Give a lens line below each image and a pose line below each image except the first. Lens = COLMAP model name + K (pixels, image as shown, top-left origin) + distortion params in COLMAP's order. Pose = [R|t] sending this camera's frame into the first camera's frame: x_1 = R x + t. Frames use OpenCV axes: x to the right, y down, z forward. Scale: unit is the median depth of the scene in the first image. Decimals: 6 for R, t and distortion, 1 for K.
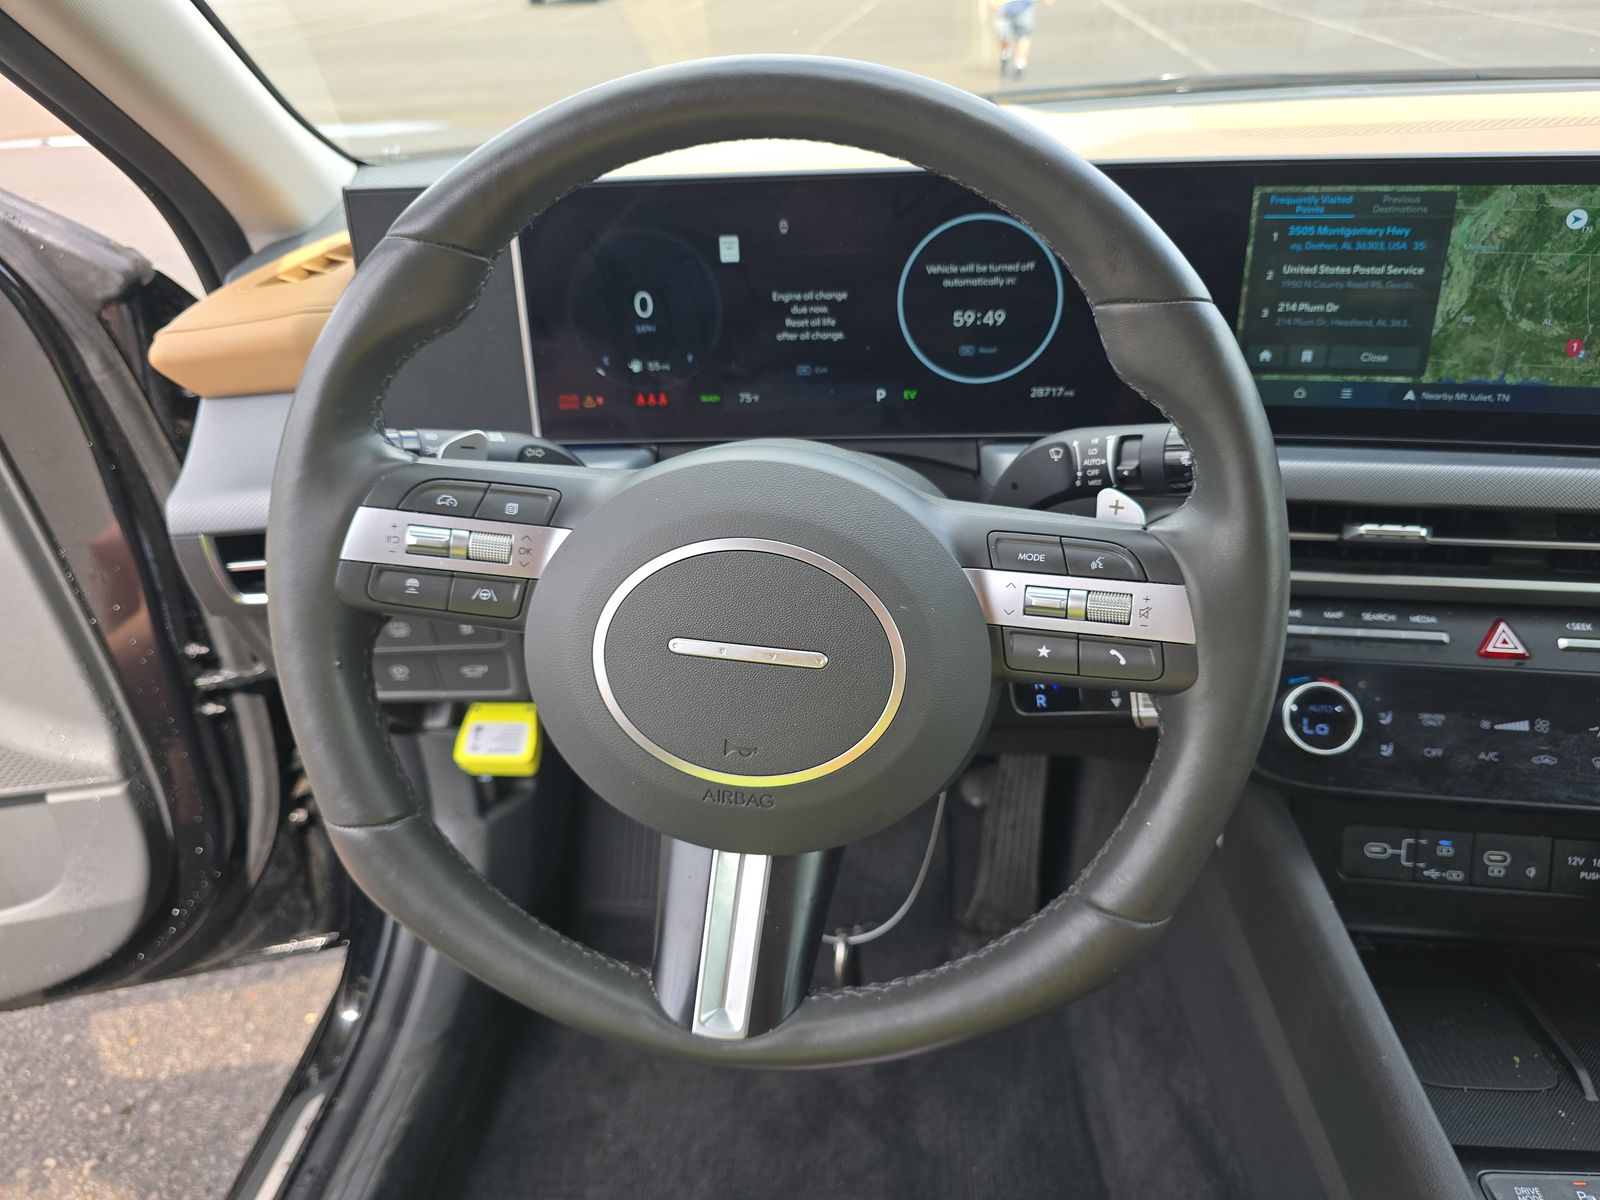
lens RADIAL K [[1094.3, 0, 799.7], [0, 1094.3, 593.7], [0, 0, 1]] dist [0.041934, -0.036832]
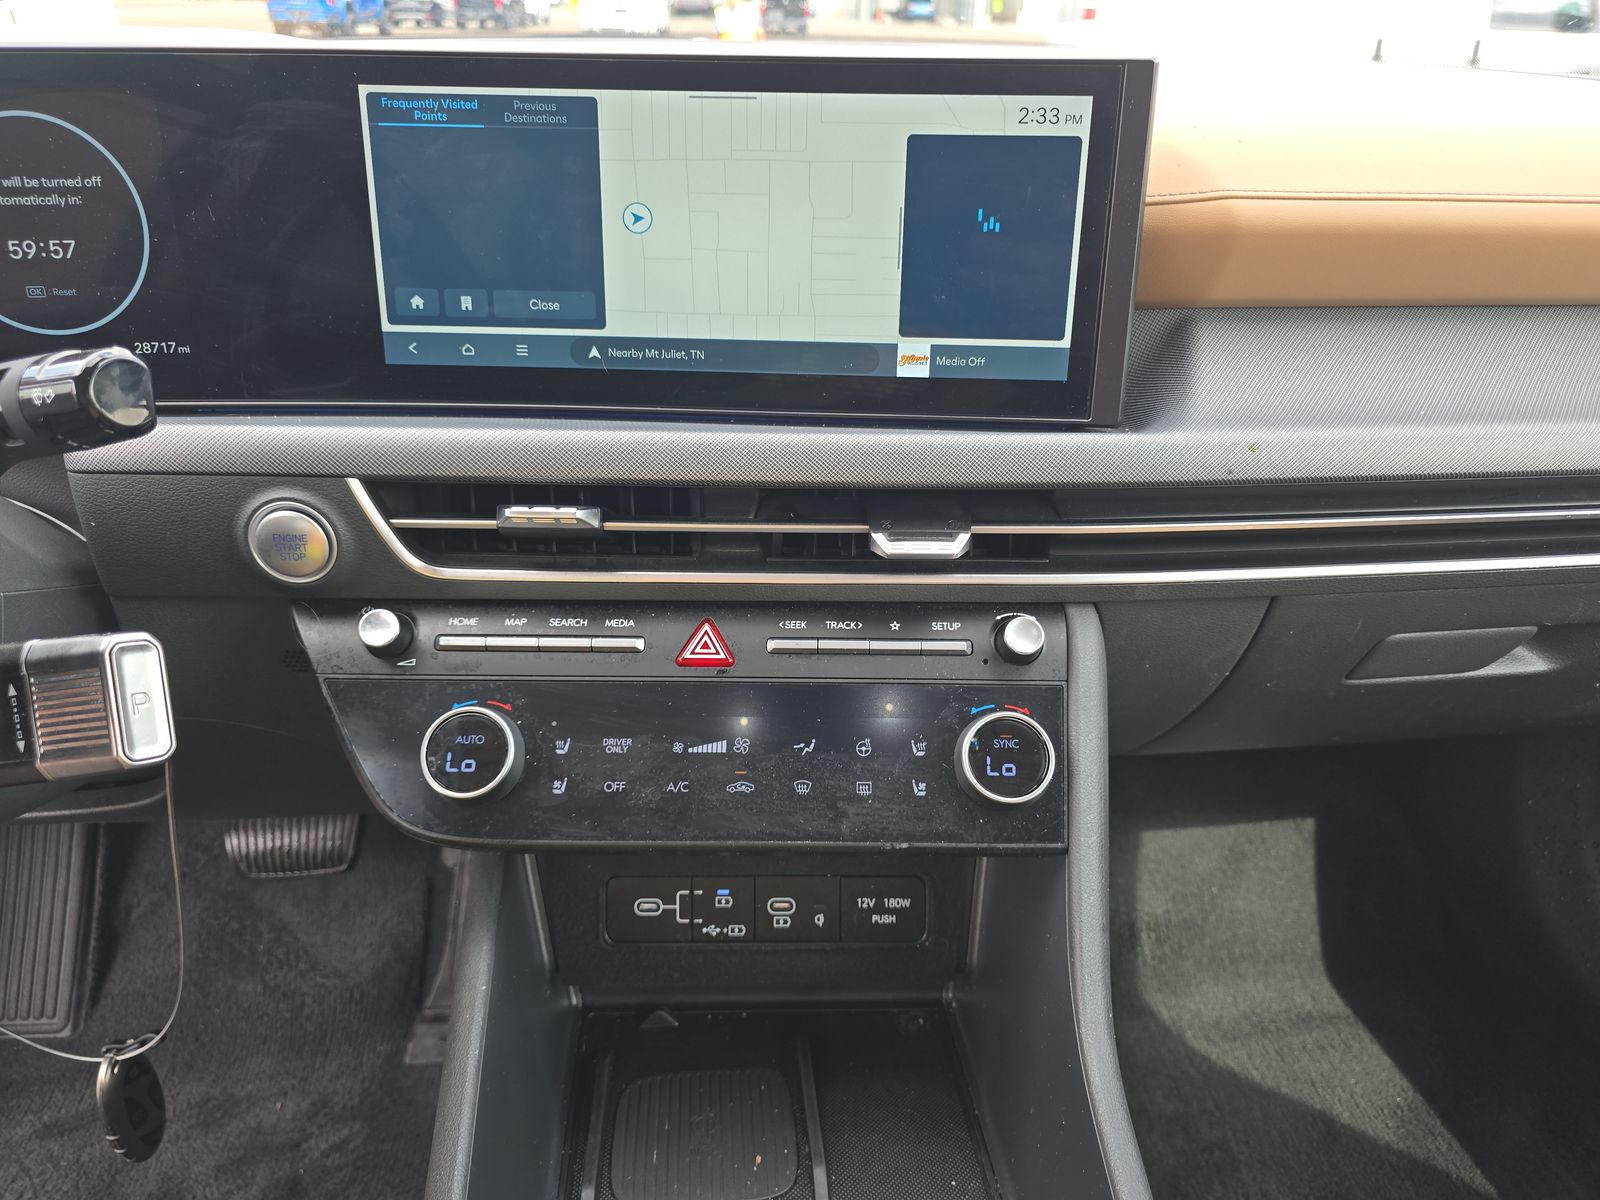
lens RADIAL K [[1094.3, 0, 799.6], [0, 1094.3, 601.4], [0, 0, 1]] dist [0.041934, -0.036832]
pose [[0.986975, -0.031274, 0.157803, 0.558568], [0.037773, 0.998550, -0.038348, 0.042618], [-0.156375, 0.043809, 0.986726, 0.173618]]
